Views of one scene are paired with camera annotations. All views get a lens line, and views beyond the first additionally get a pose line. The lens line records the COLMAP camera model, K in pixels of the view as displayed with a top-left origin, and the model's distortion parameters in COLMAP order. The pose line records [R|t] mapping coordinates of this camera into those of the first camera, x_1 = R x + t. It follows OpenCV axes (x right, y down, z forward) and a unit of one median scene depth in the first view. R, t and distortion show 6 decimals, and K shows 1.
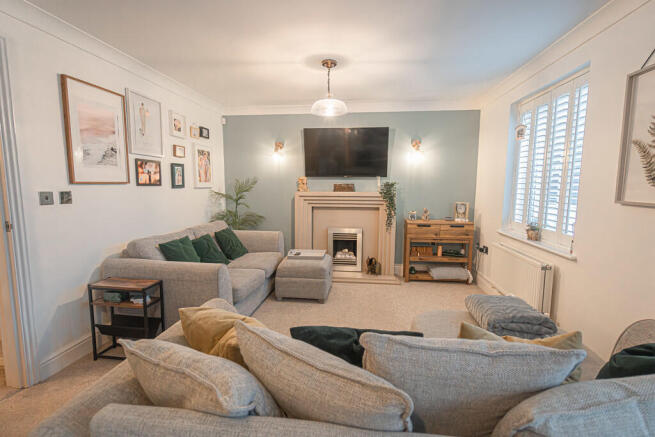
lens RADIAL K [[317.9, 0, 325.0], [0, 317.9, 219.5], [0, 0, 1]] dist [0.003767, 0.002239]
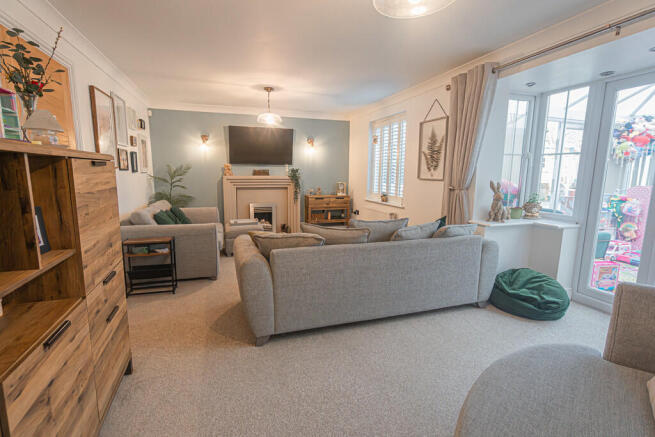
lens RADIAL K [[317.9, 0, 328.0], [0, 317.9, 219.7], [0, 0, 1]] dist [0.003767, 0.002239]
pose [[0.902634, -0.062146, 0.425900, -0.275817], [0.043353, 0.997616, 0.053687, 0.038428], [-0.428221, -0.029995, 0.903176, -0.333376]]
